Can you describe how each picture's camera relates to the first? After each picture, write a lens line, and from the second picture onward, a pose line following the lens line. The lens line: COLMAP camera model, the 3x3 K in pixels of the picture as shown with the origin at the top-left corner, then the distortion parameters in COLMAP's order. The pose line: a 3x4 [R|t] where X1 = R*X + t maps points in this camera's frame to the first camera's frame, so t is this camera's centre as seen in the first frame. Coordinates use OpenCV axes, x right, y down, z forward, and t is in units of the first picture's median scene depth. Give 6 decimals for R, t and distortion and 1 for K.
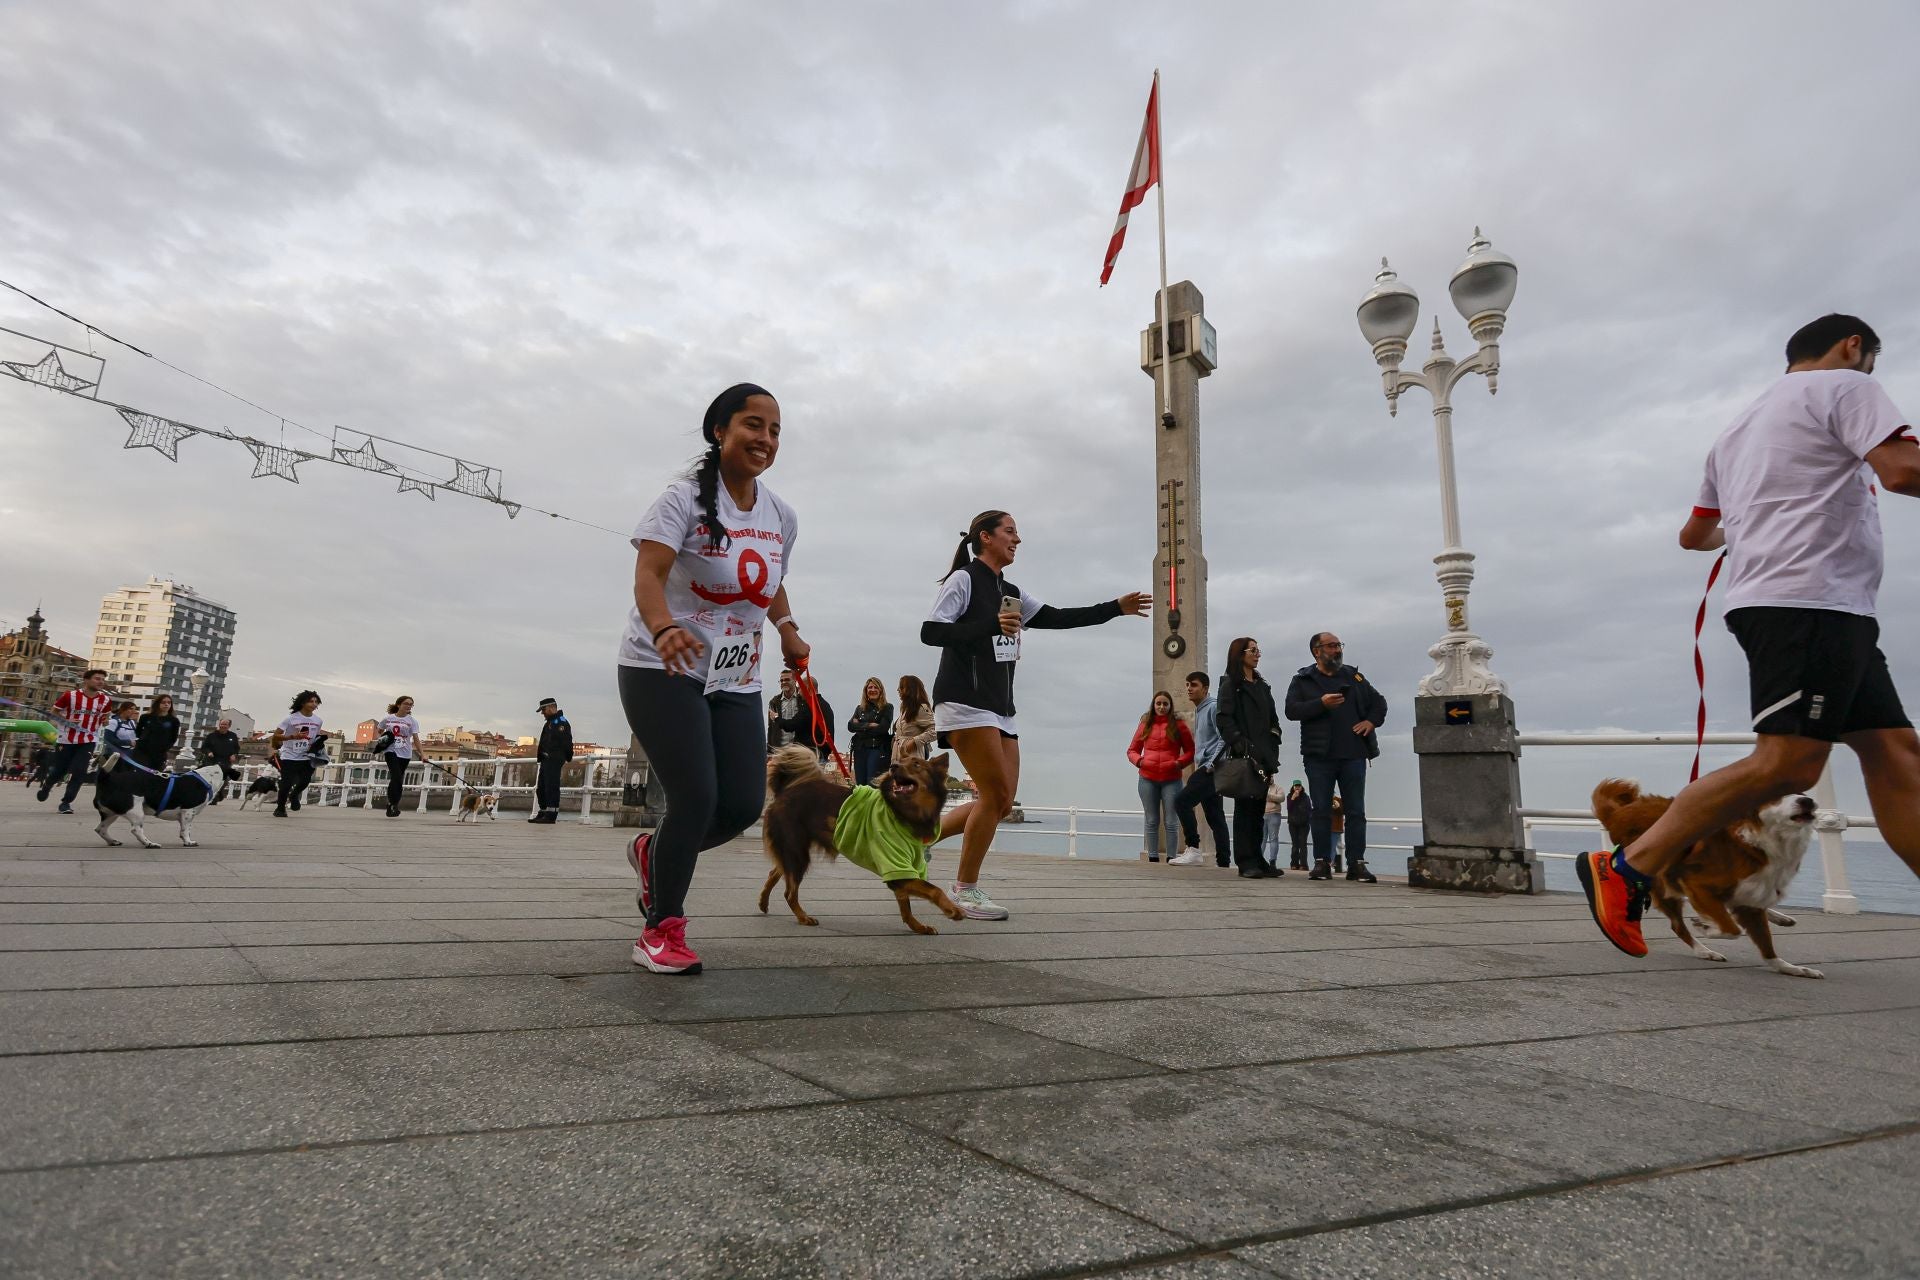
lens RADIAL K [[890.2, 0, 960.0], [0, 890.2, 640.0], [0, 0, 1]] dist [-0.022365, 0.007072]
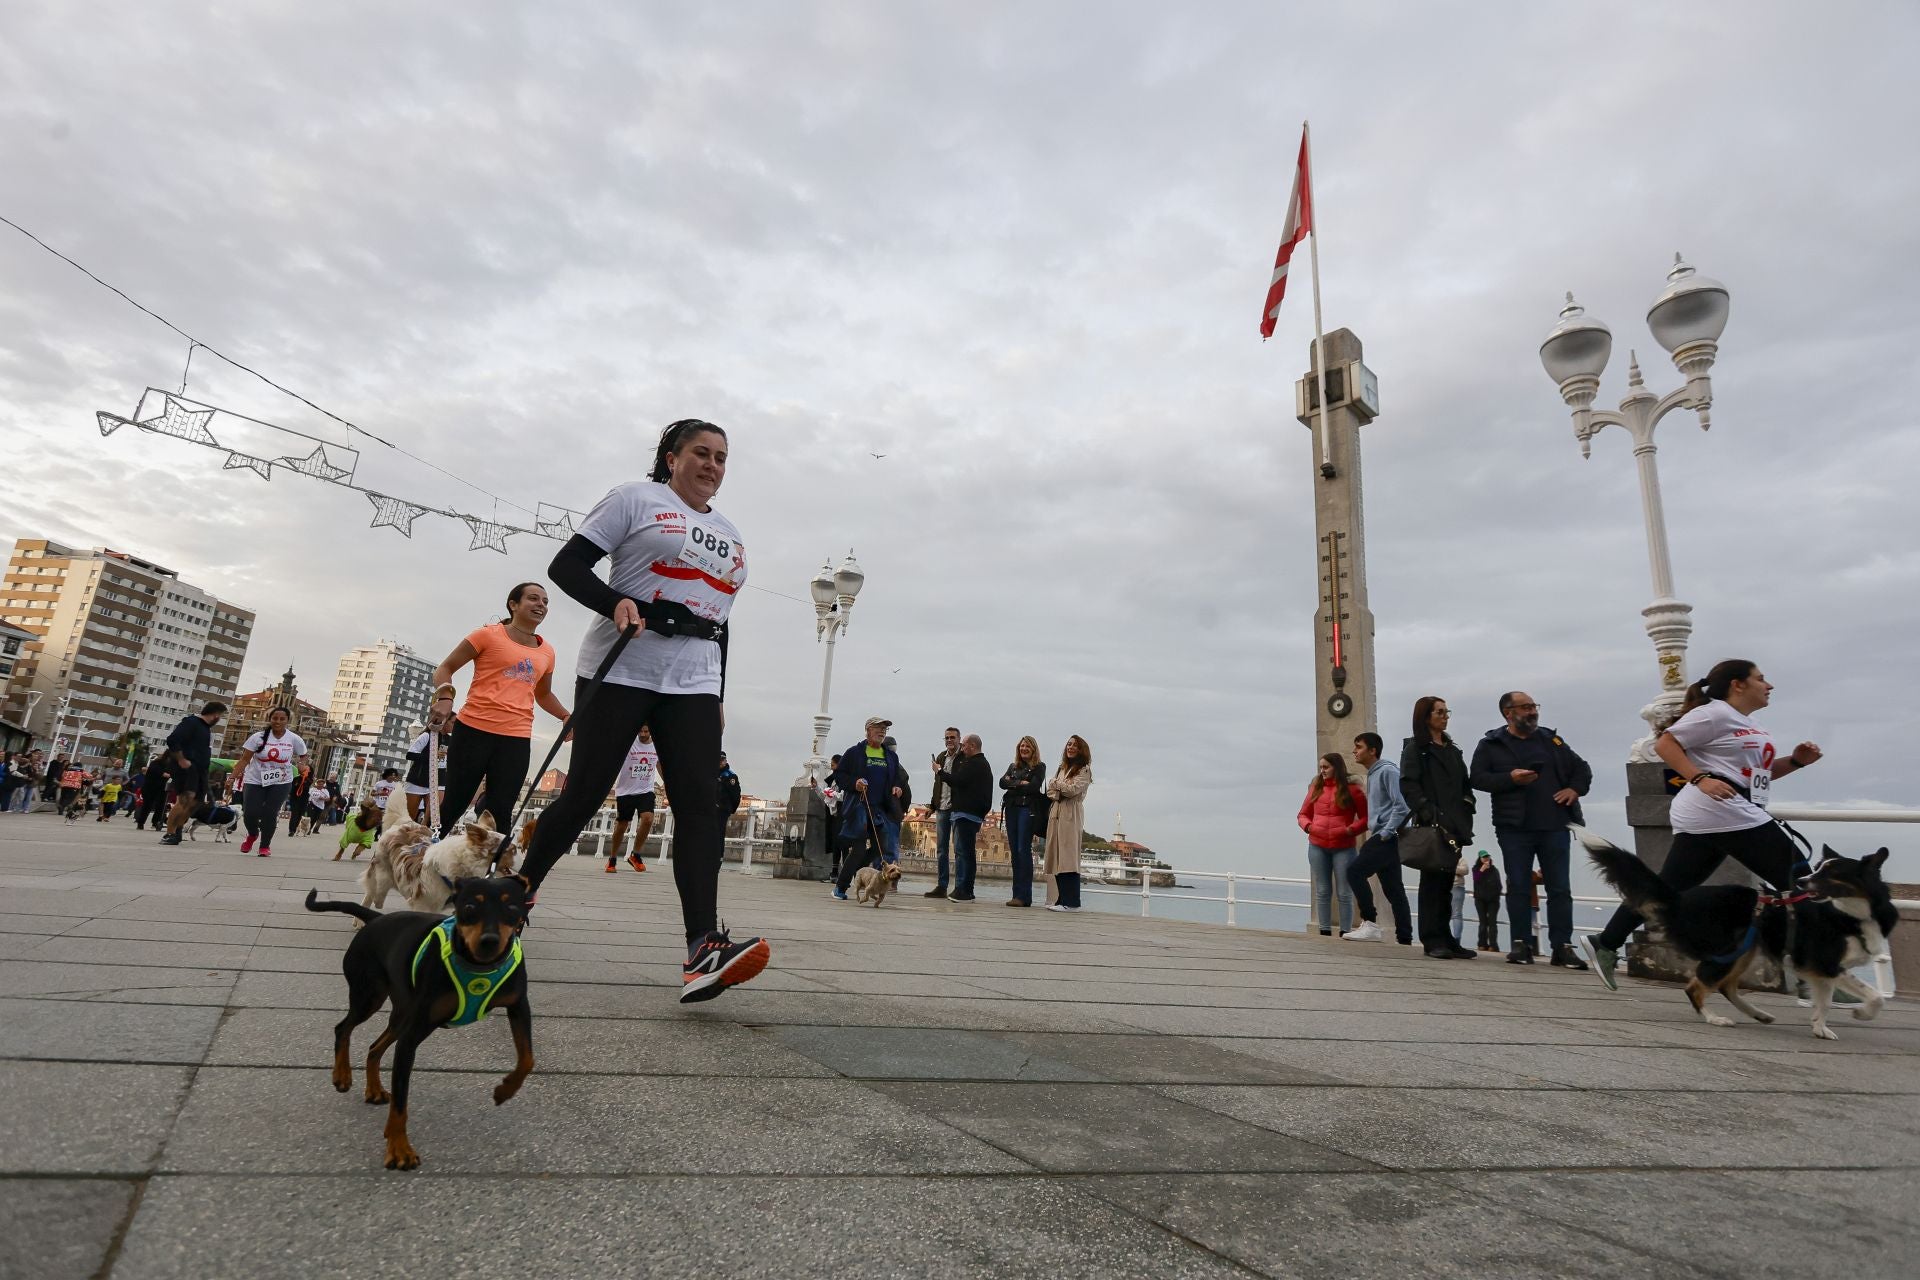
lens RADIAL K [[890.3, 0, 960.0], [0, 890.3, 640.0], [0, 0, 1]] dist [-0.020598, 0.006244]
pose [[0.987301, -0.006679, -0.158720, -0.027853], [-0.003394, 0.998001, -0.063110, -0.003746], [0.158824, 0.062847, 0.985305, -0.009129]]
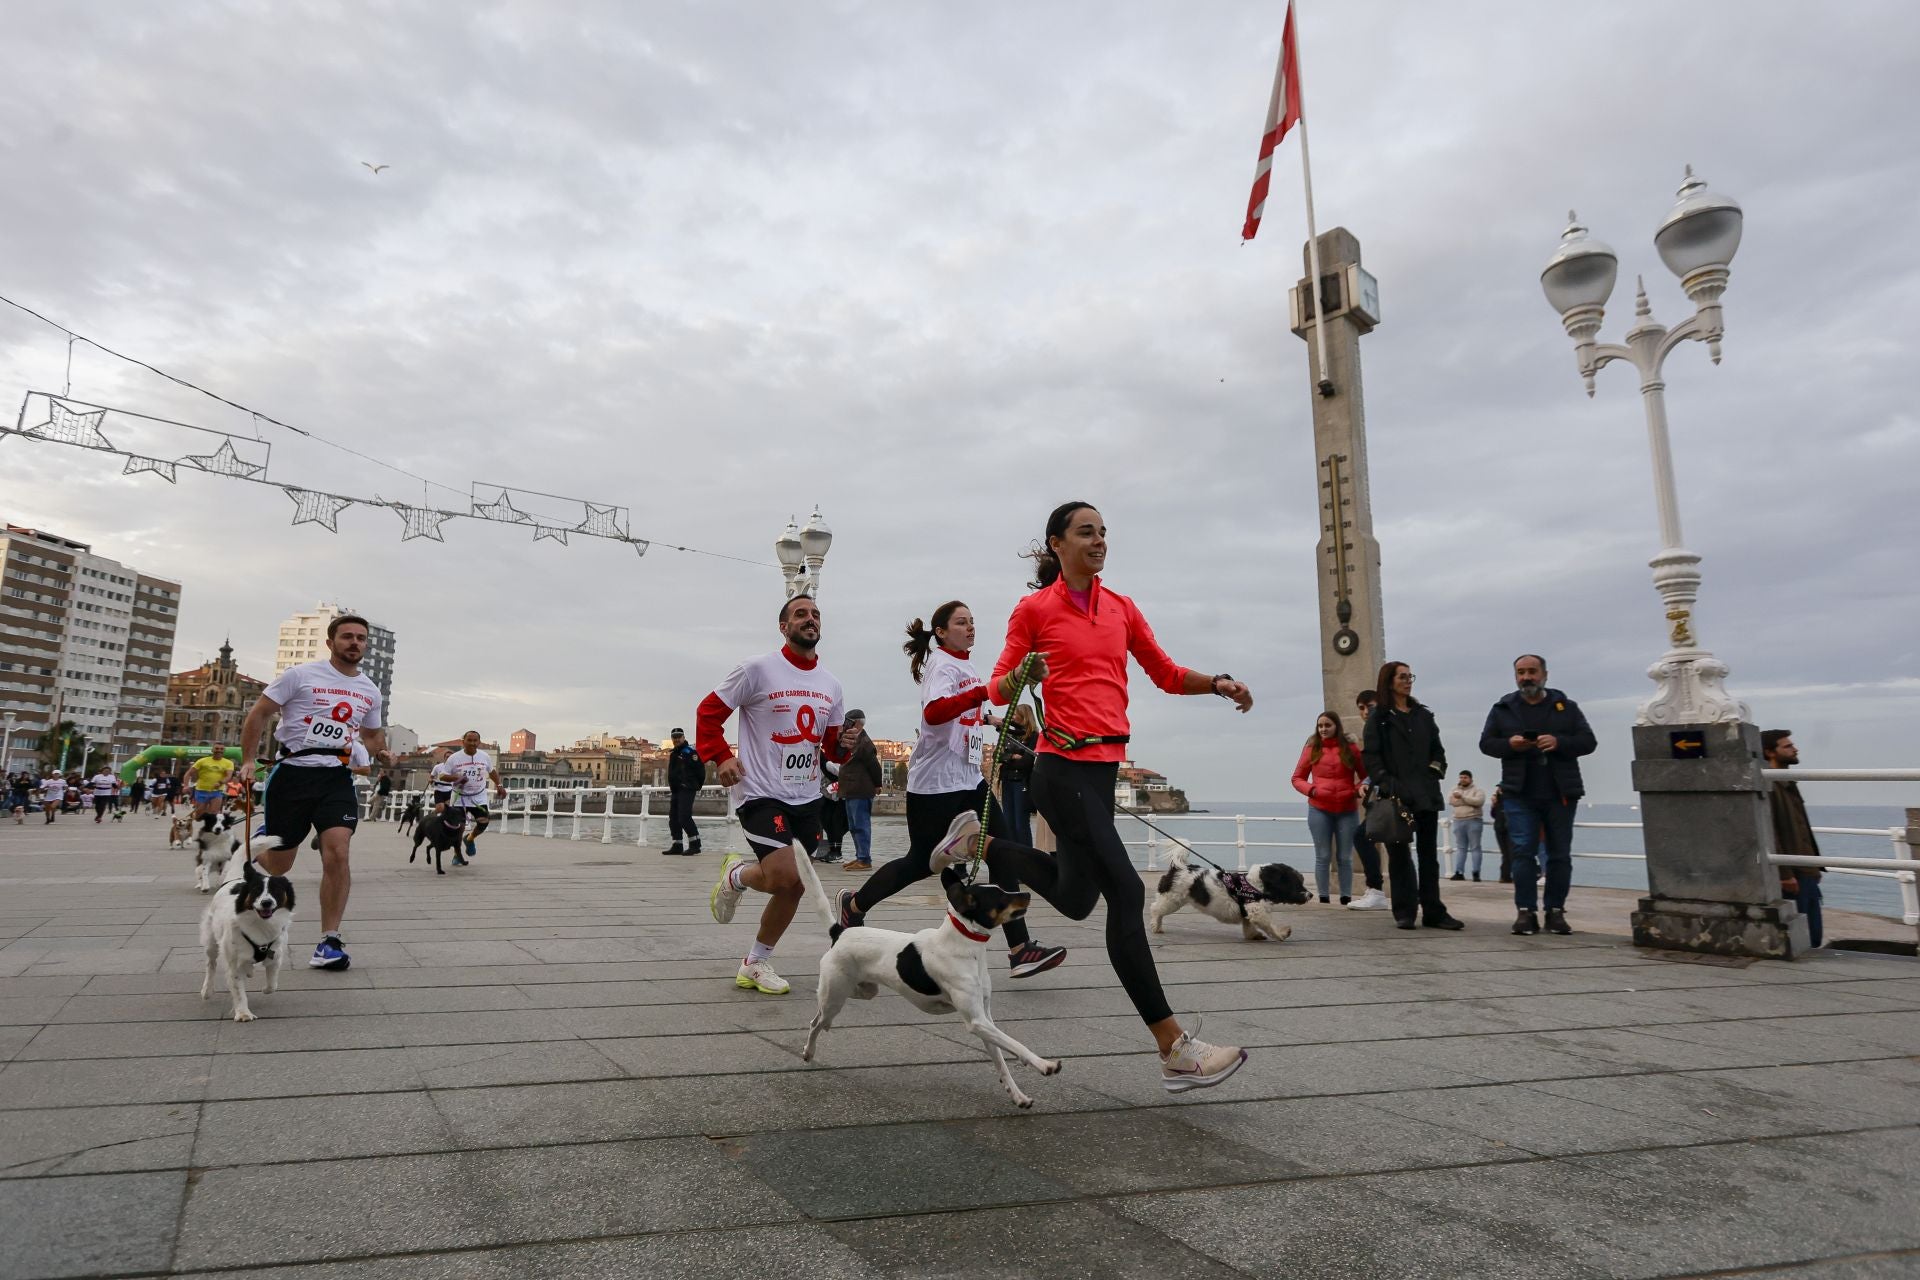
lens RADIAL K [[961.0, 0, 960.7], [0, 961.0, 623.4], [0, 0, 1]] dist [-0.021013, 0.007919]
pose [[0.986620, -0.055333, -0.153357, 0.025615], [0.058494, 0.998157, 0.016171, -0.163407], [0.152180, -0.024925, 0.988038, -0.034116]]
